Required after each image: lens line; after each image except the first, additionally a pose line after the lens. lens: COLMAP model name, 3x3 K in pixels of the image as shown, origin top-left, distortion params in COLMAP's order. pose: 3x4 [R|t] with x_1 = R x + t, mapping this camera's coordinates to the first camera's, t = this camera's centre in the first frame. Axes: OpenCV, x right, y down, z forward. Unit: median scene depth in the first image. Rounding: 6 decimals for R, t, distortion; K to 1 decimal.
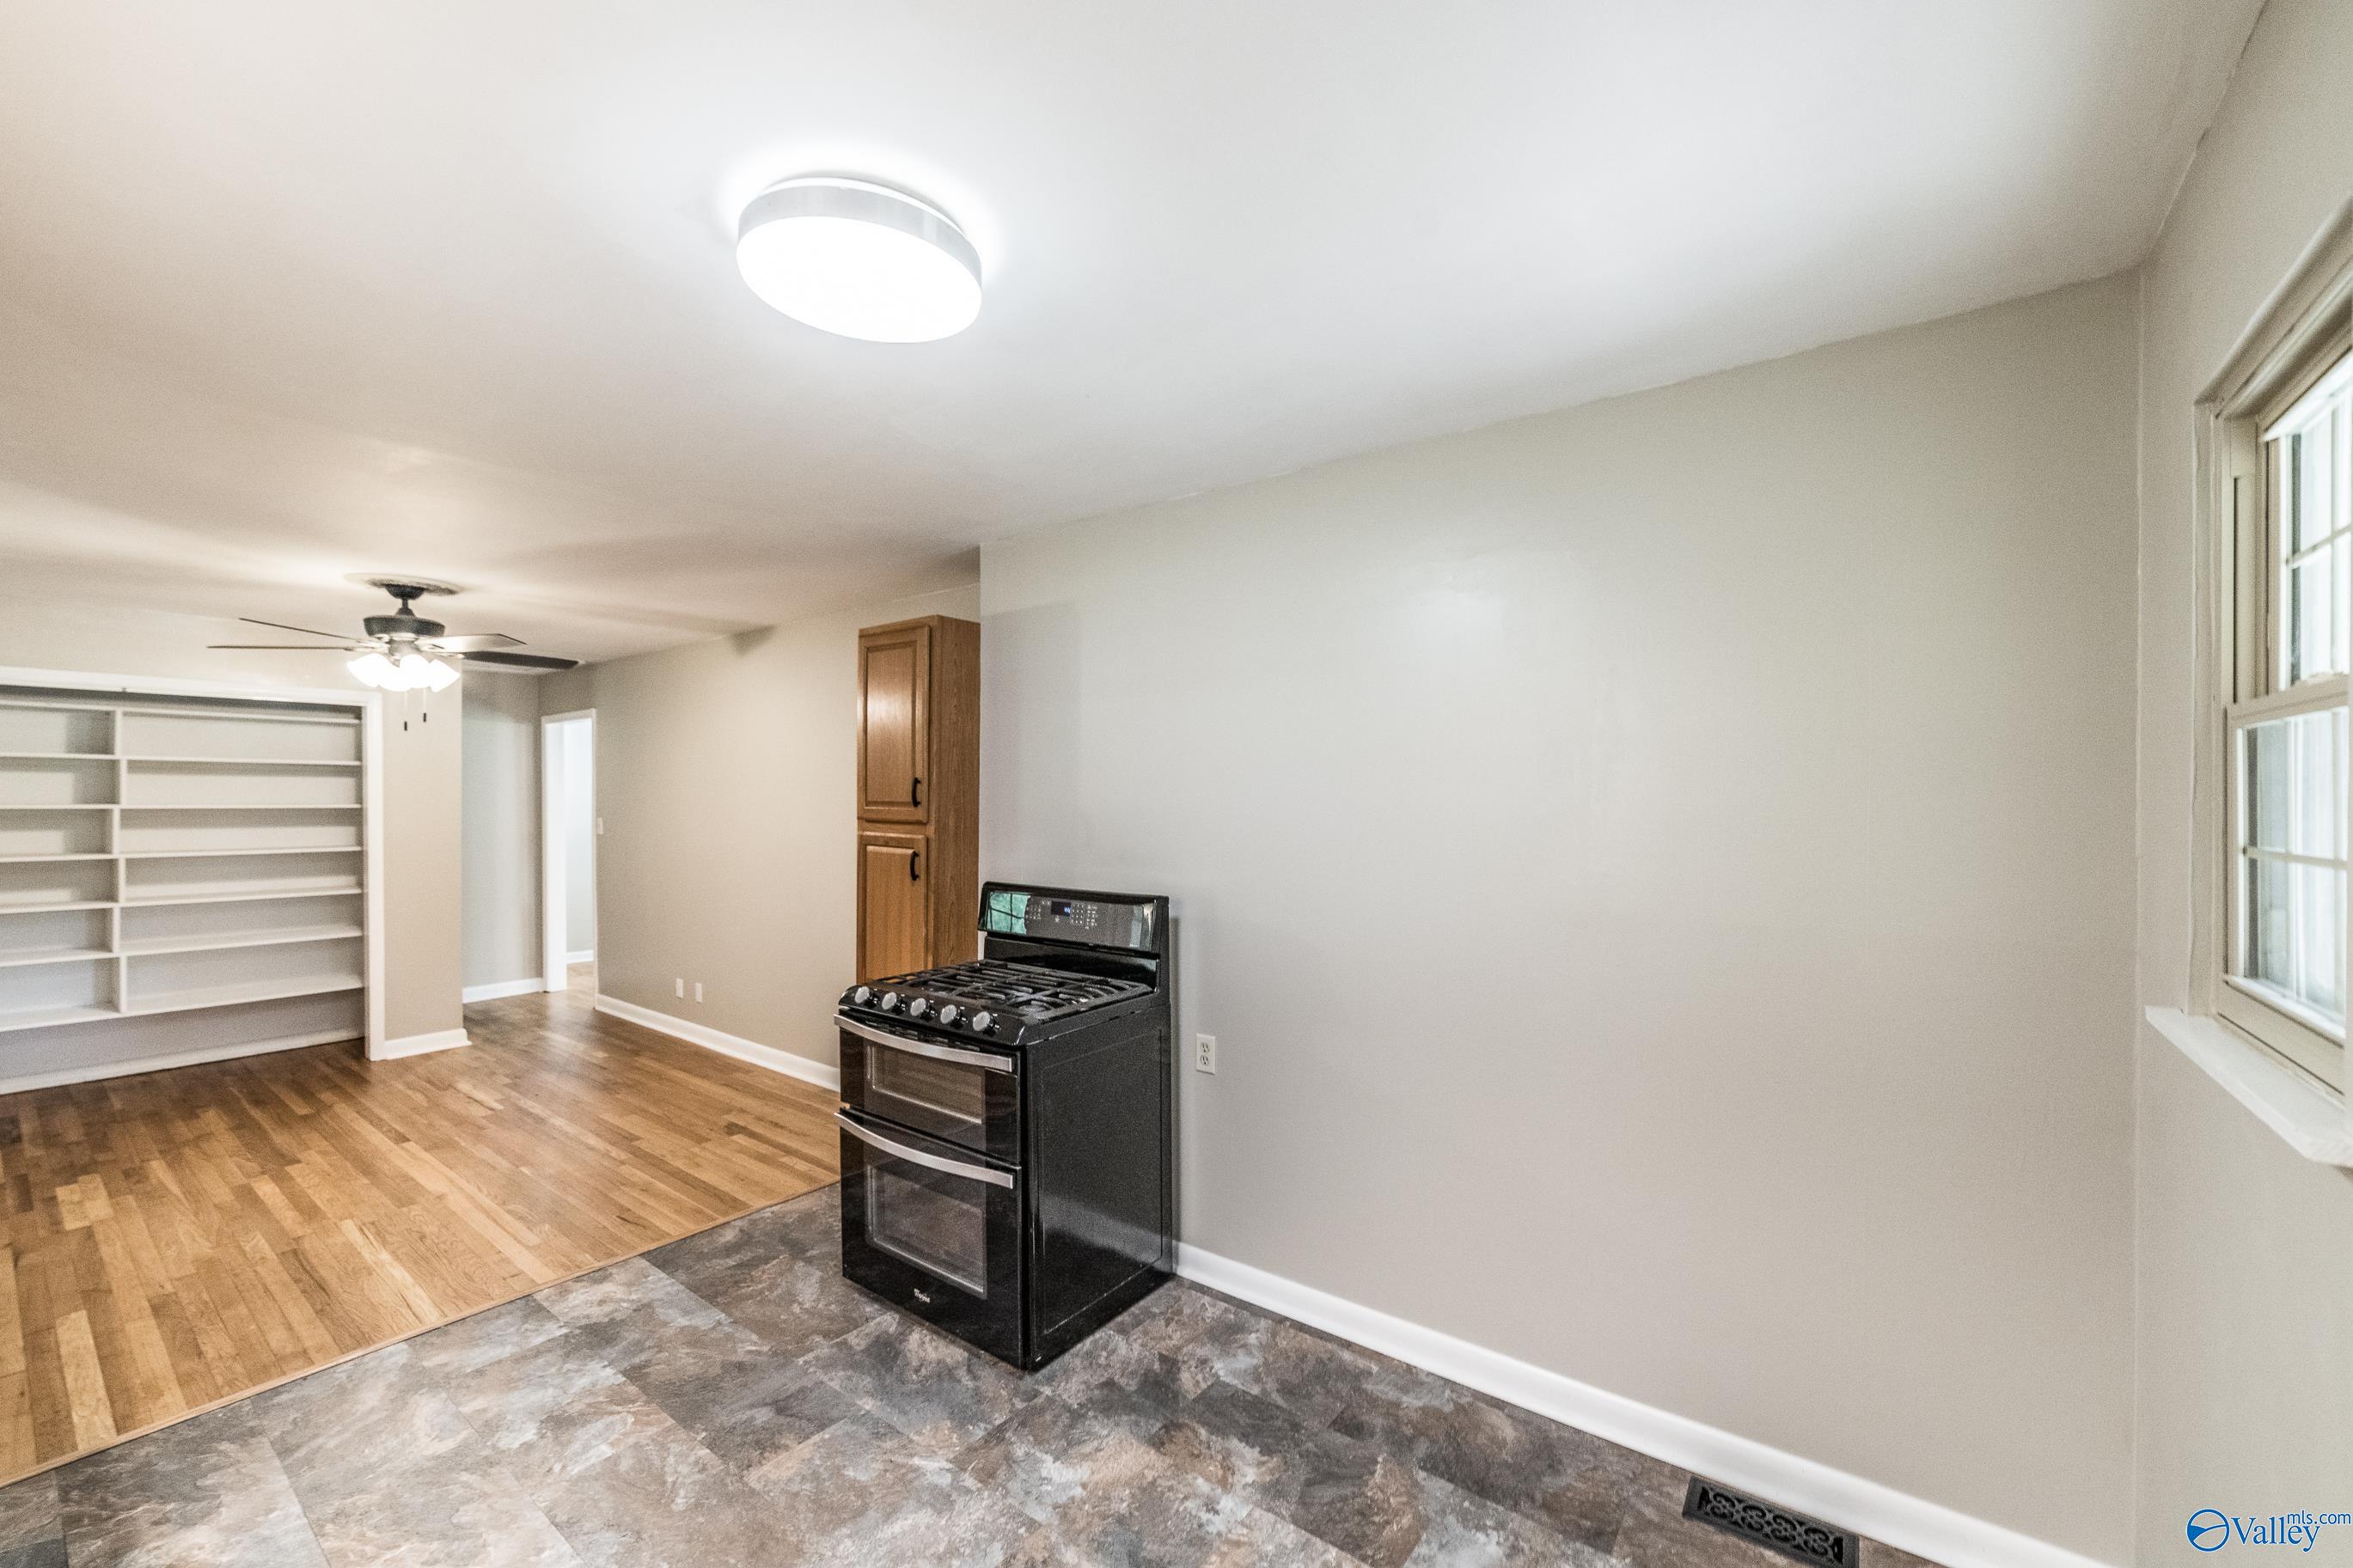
lens RADIAL K [[908.7, 0, 1175.4], [0, 908.7, 794.1], [0, 0, 1]] dist [-0.000416, 0.000360]
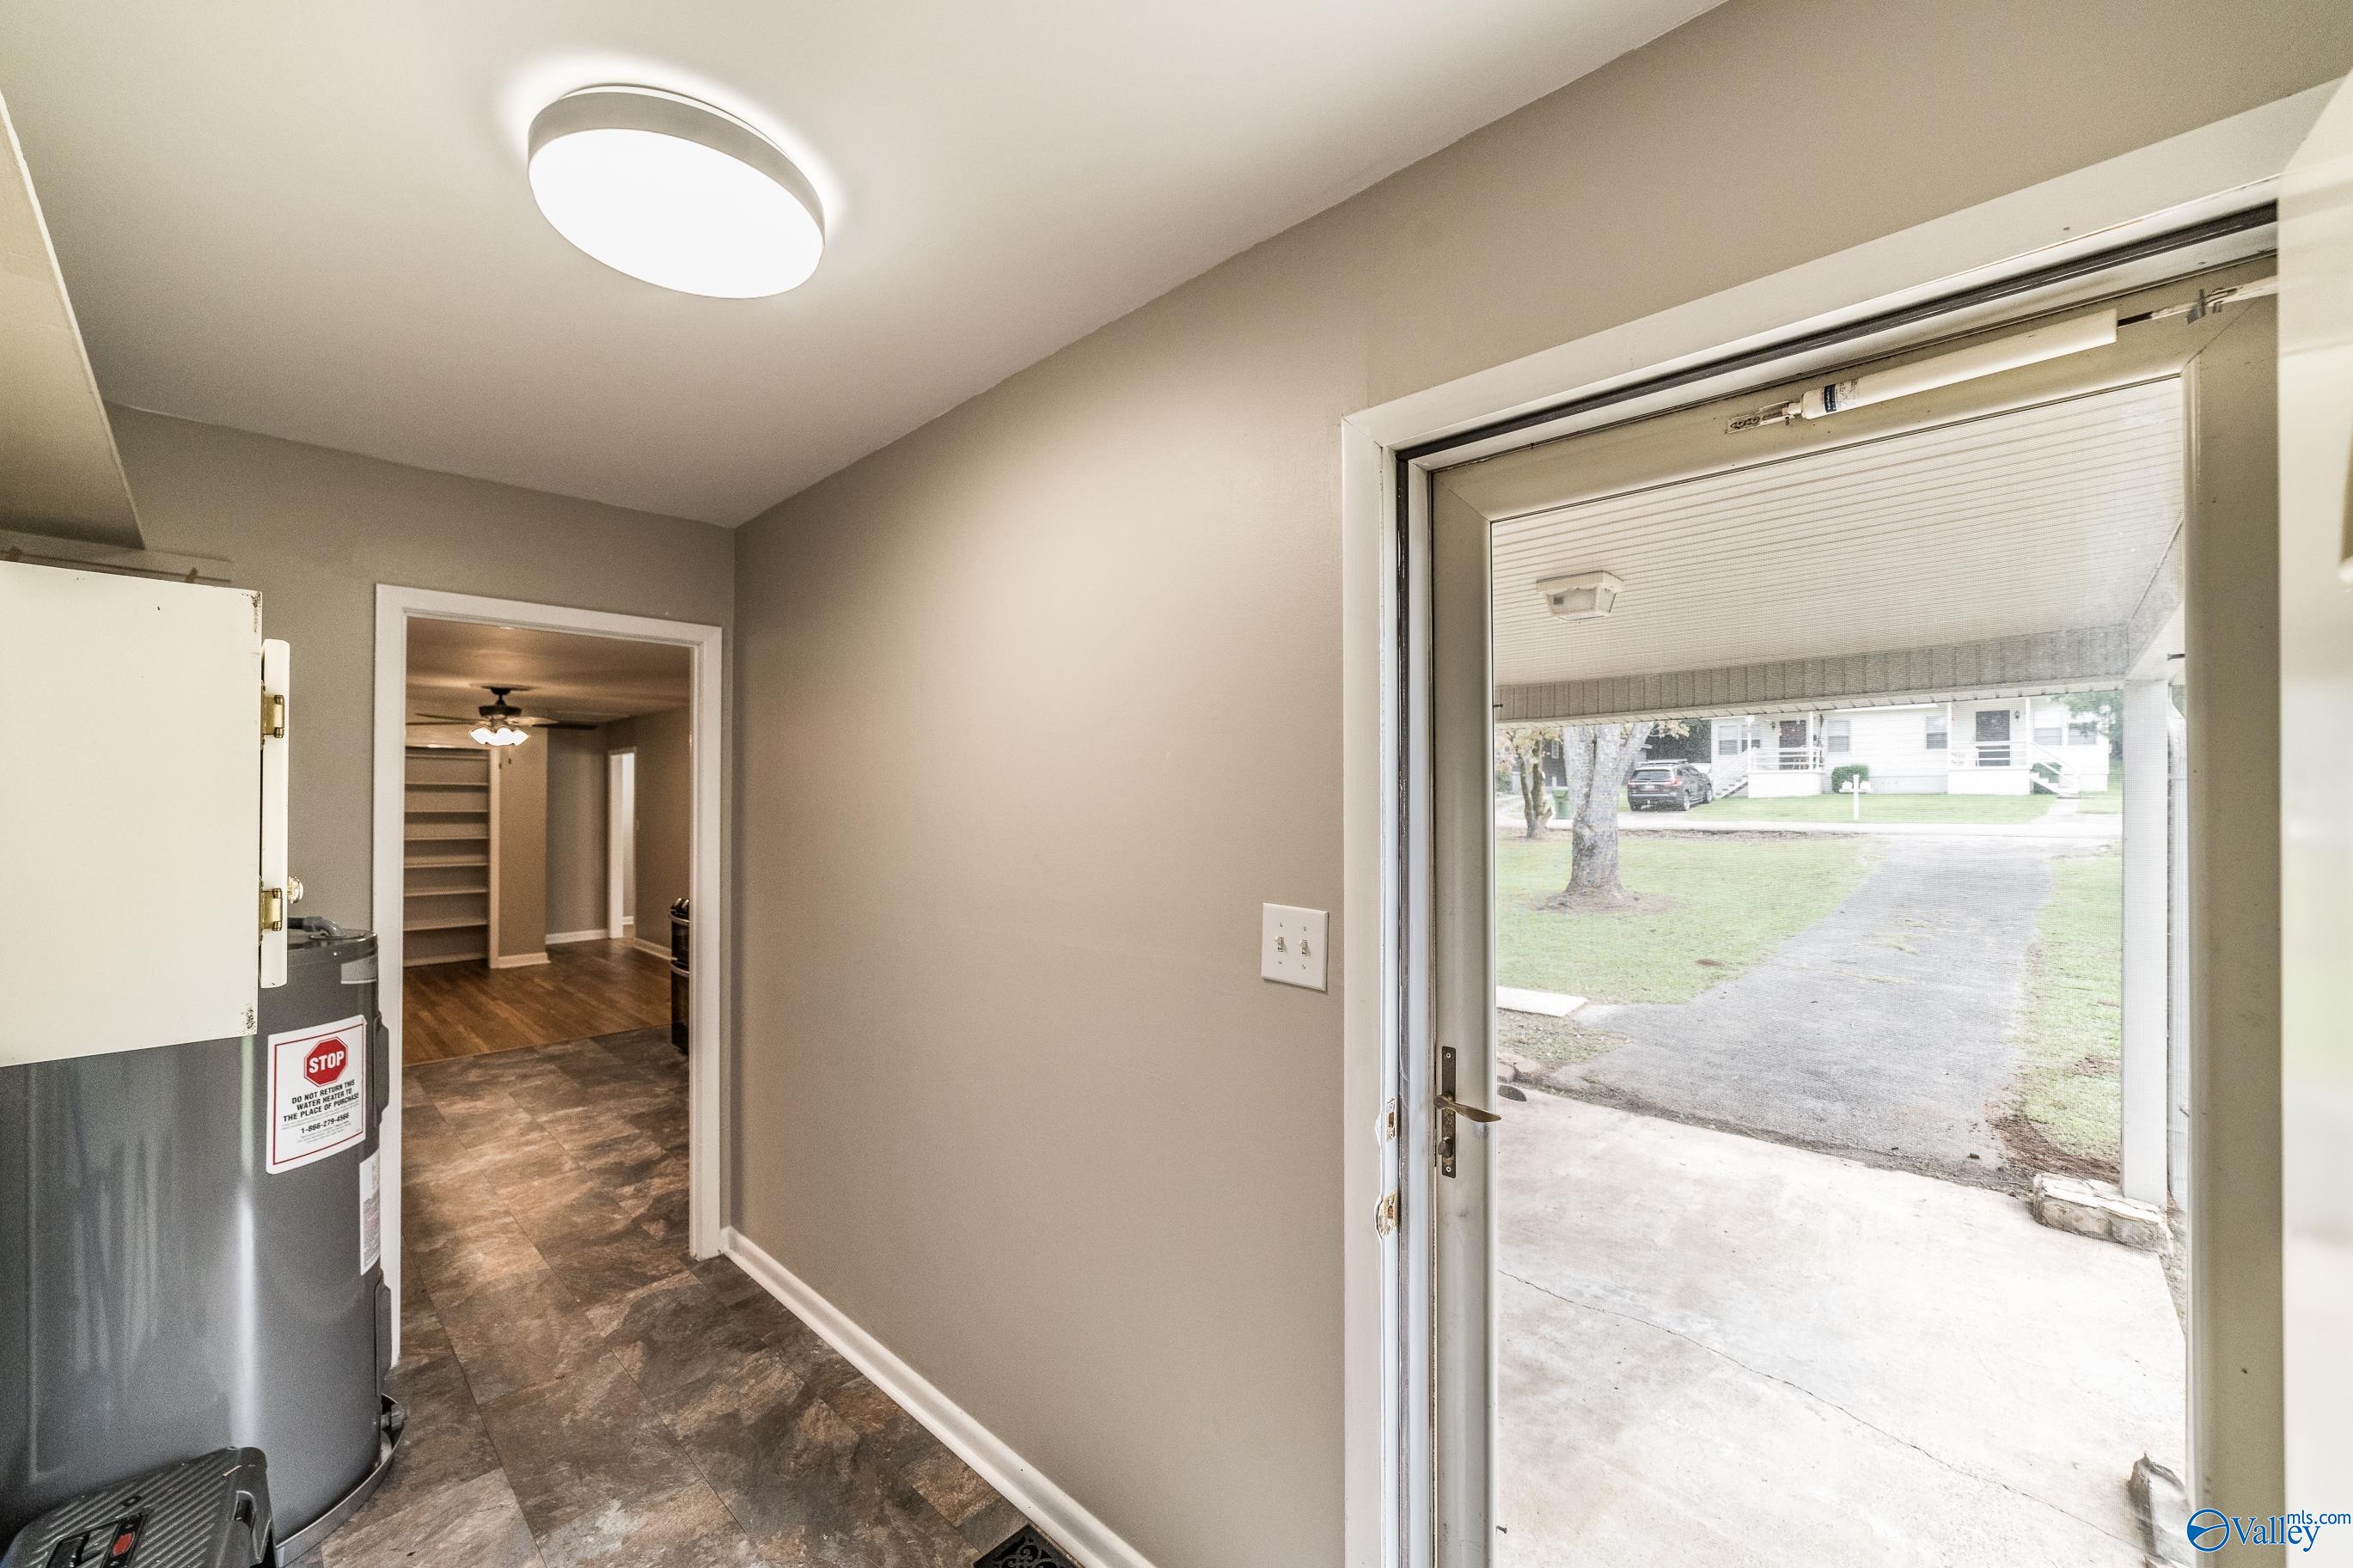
lens RADIAL K [[908.7, 0, 1175.4], [0, 908.7, 794.1], [0, 0, 1]] dist [-0.000416, 0.000360]
pose [[0.992831, 0.002508, -0.119499, 0.613518], [-0.003698, 0.999946, -0.009739, -0.008105], [0.119468, 0.010111, 0.992787, -0.549030]]
